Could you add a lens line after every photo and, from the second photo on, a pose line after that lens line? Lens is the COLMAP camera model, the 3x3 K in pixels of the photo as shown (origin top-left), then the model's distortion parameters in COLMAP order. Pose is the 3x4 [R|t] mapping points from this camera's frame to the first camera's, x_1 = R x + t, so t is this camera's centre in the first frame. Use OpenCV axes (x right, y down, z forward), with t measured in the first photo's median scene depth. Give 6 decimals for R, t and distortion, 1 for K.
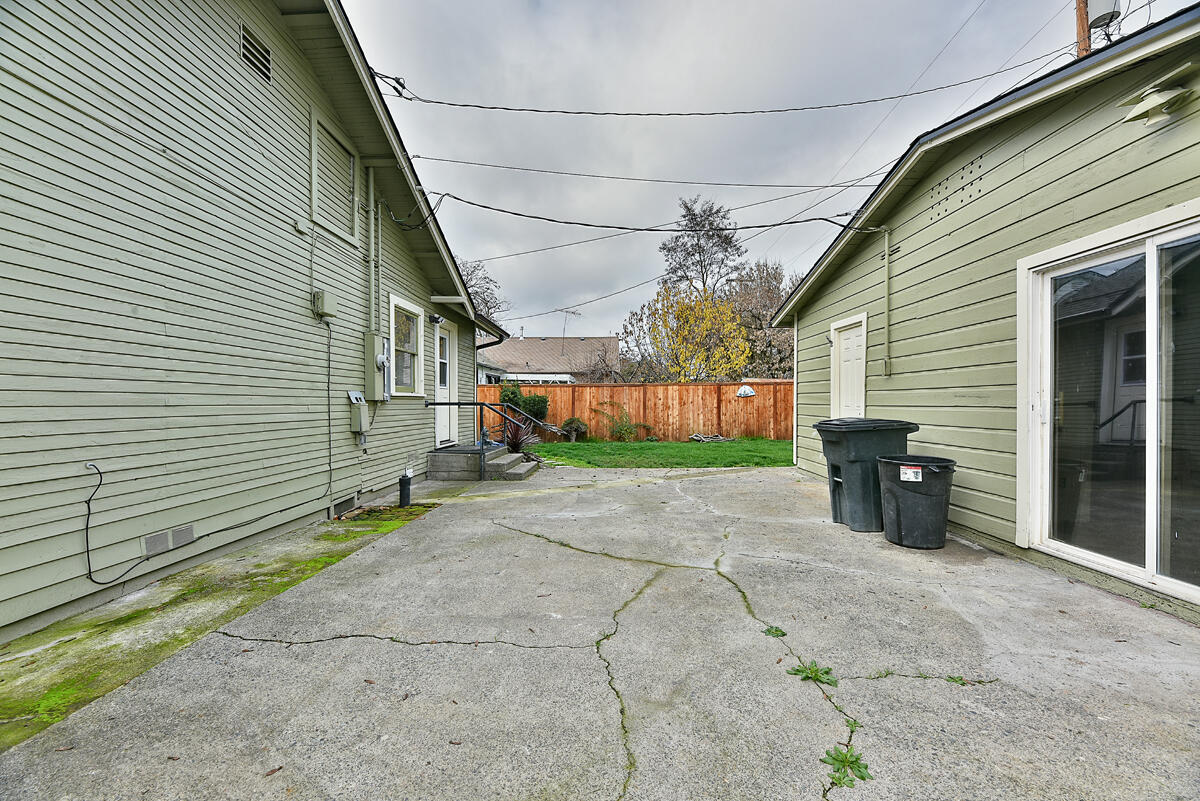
lens RADIAL K [[485.1, 0, 600.9], [0, 485.1, 402.0], [0, 0, 1]] dist [0.003312, -0.004864]
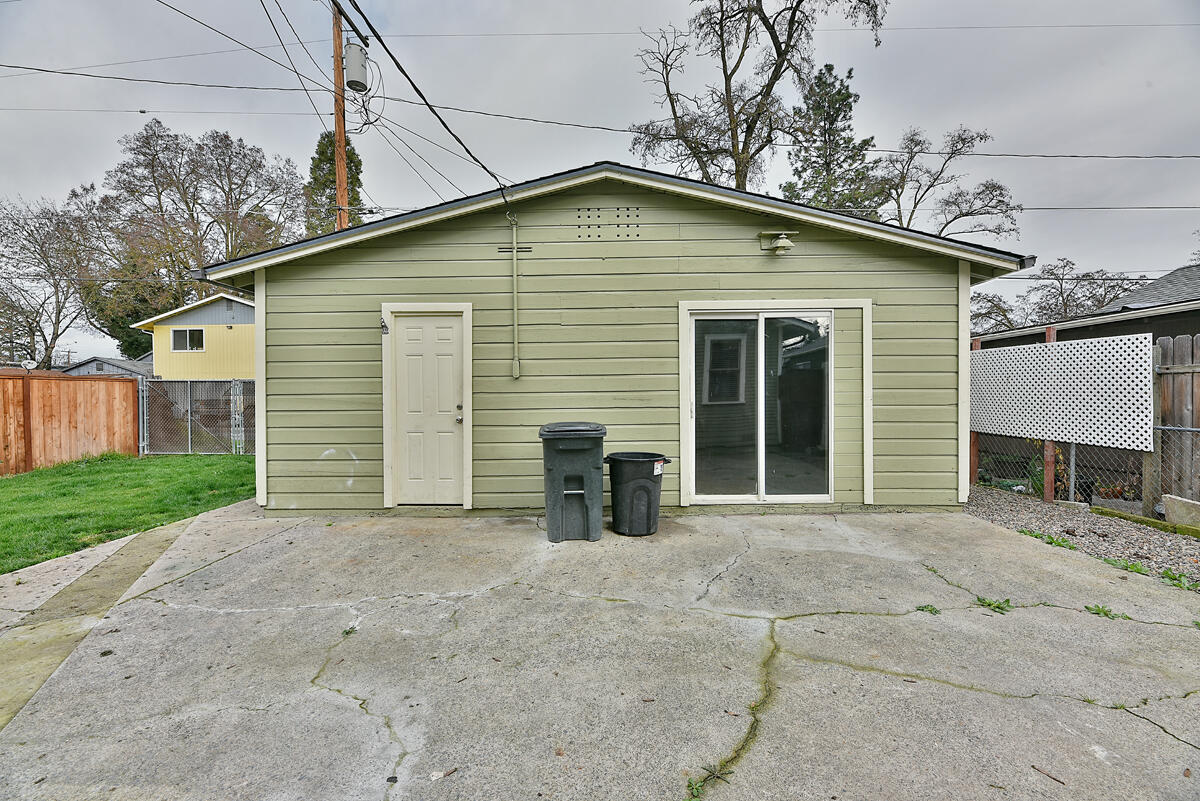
lens RADIAL K [[485.1, 0, 600.9], [0, 485.1, 402.0], [0, 0, 1]] dist [0.003312, -0.004864]
pose [[-0.005640, -0.006818, 0.999961, -0.449197], [0.012124, 0.999903, 0.006886, -0.013546], [-0.999911, 0.012162, -0.005557, 1.045670]]
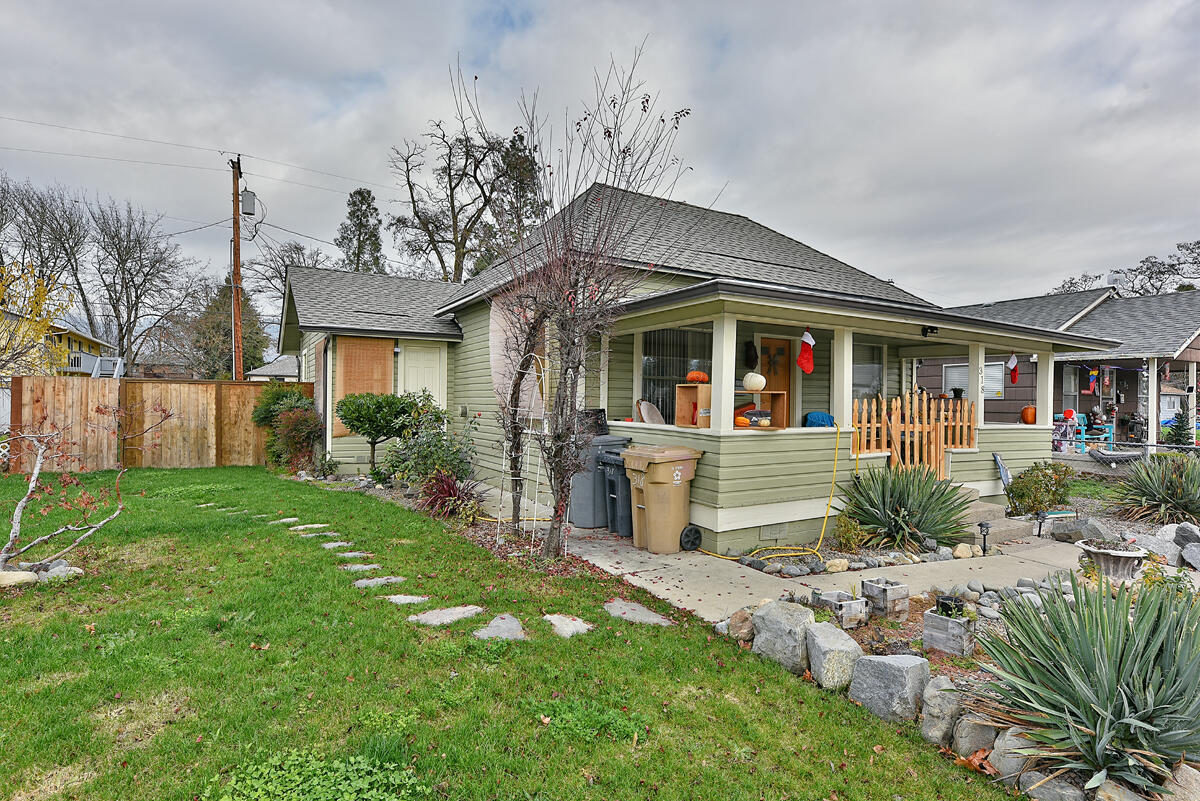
lens RADIAL K [[608.3, 0, 600.0], [0, 608.3, 400.5], [0, 0, 1]] dist [0.002682, -0.000110]
pose [[-0.536436, -0.001310, 0.843940, -4.854998], [-0.006677, 0.999974, -0.002691, -0.034828], [-0.843914, -0.007078, -0.536431, 2.866033]]
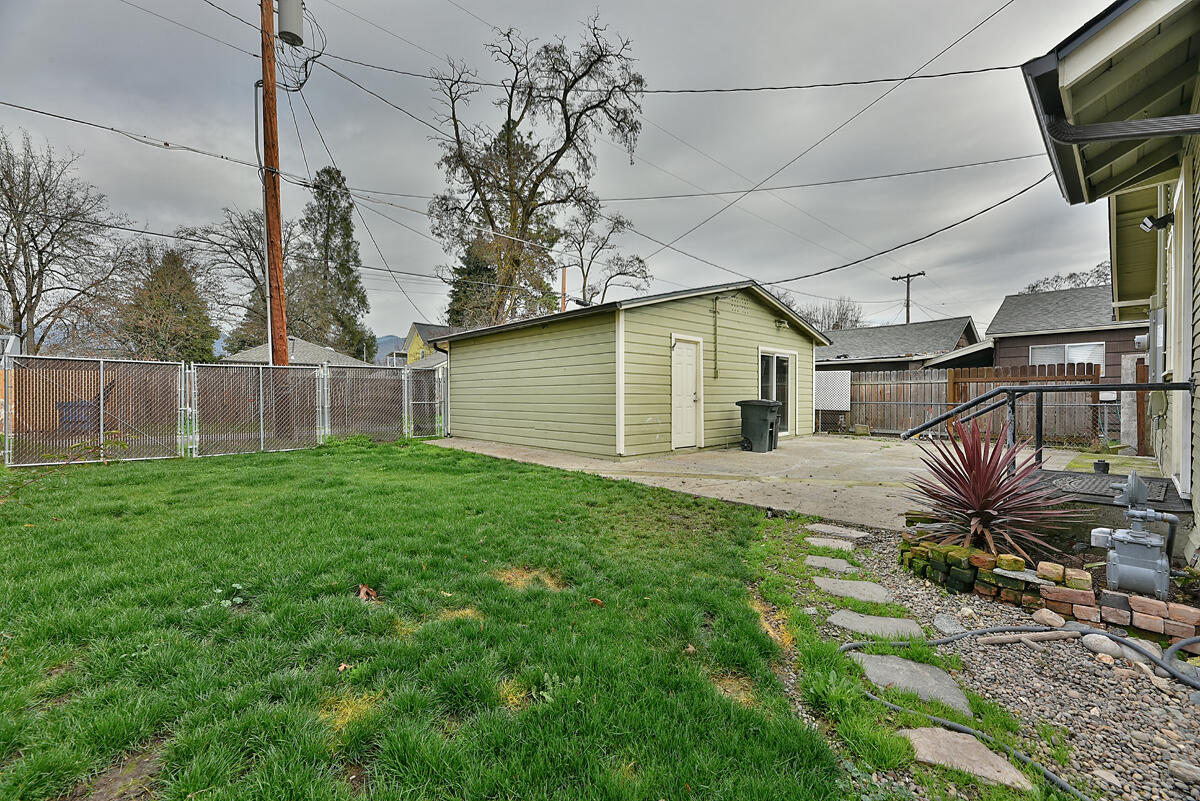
lens RADIAL K [[485.1, 0, 600.9], [0, 485.1, 402.0], [0, 0, 1]] dist [0.003312, -0.004864]
pose [[-0.698955, -0.002635, 0.715161, -0.530027], [0.006480, 0.999929, 0.010018, 0.019100], [-0.715136, 0.011636, -0.698888, 3.247681]]
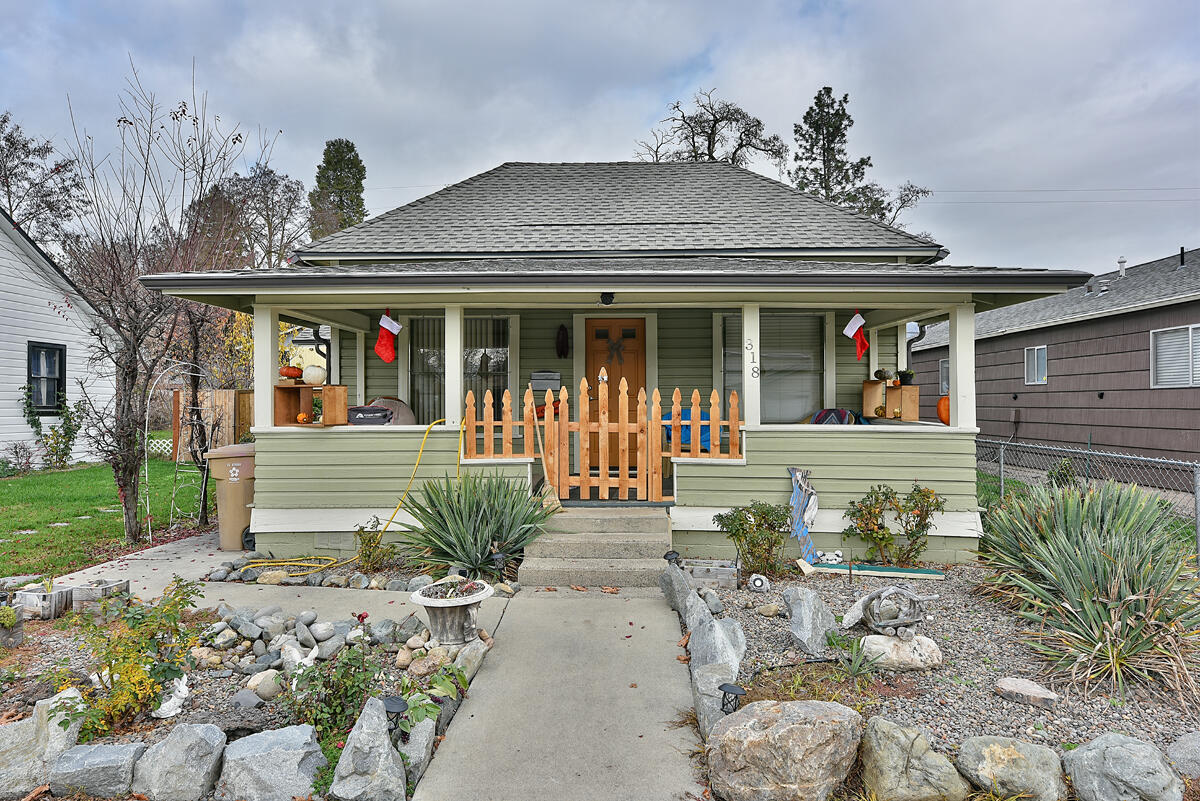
lens RADIAL K [[691.2, 0, 600.0], [0, 691.2, 400.5], [0, 0, 1]] dist [0.003965, 0.000276]
pose [[-0.002960, 0.011968, 0.999924, -5.350456], [0.006441, 0.999908, -0.011948, -0.006954], [-0.999975, 0.006405, -0.003036, 1.147404]]
